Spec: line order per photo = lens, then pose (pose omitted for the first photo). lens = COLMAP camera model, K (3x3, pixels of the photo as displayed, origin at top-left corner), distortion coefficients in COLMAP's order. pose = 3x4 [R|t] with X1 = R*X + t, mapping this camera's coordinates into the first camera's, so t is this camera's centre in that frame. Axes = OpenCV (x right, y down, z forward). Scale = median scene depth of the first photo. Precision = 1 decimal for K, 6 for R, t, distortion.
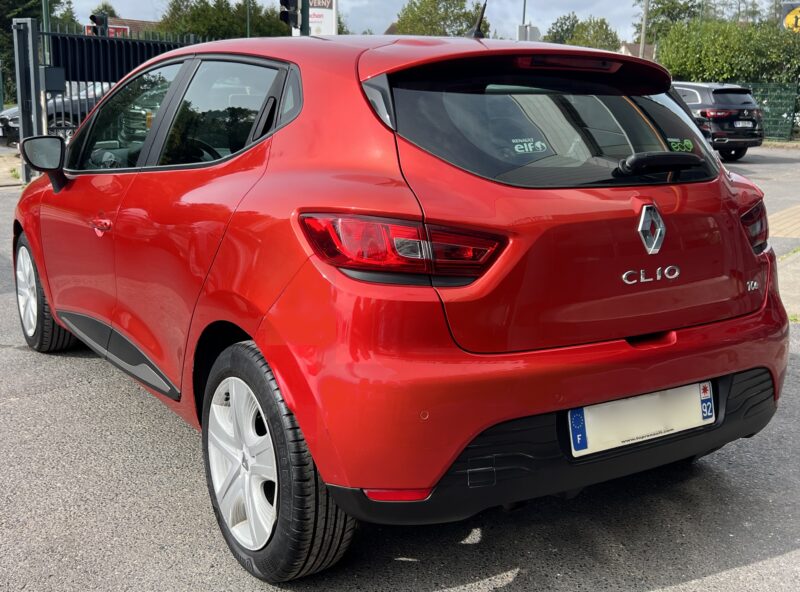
lens RADIAL K [[902.4, 0, 399.7], [0, 902.4, 293.8], [0, 0, 1]] dist [-0.043507, 0.000000]
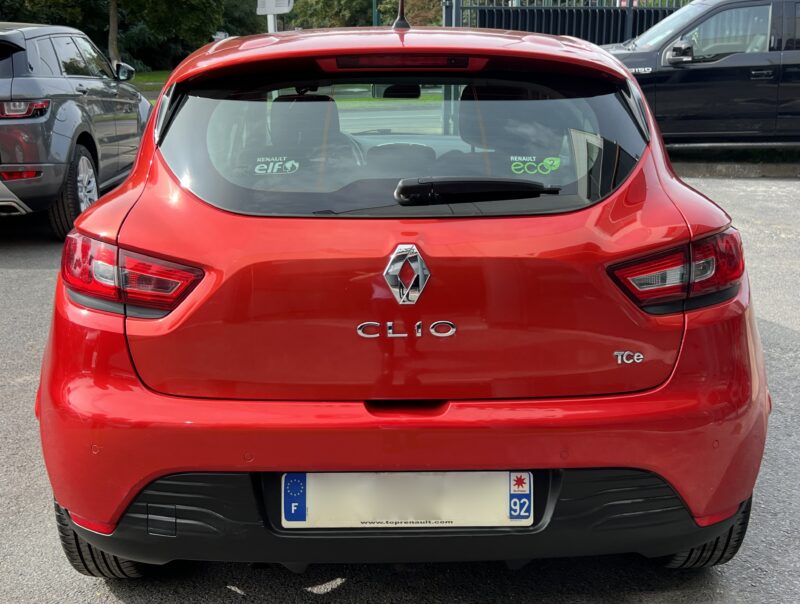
lens RADIAL K [[901.0, 0, 400.3], [0, 901.0, 303.2], [0, 0, 1]] dist [0.017592, 0.000000]
pose [[0.867707, 0.112225, -0.484242, 0.611009], [-0.091896, 0.993605, 0.065604, -0.089575], [0.488508, -0.012425, 0.872471, 0.263992]]
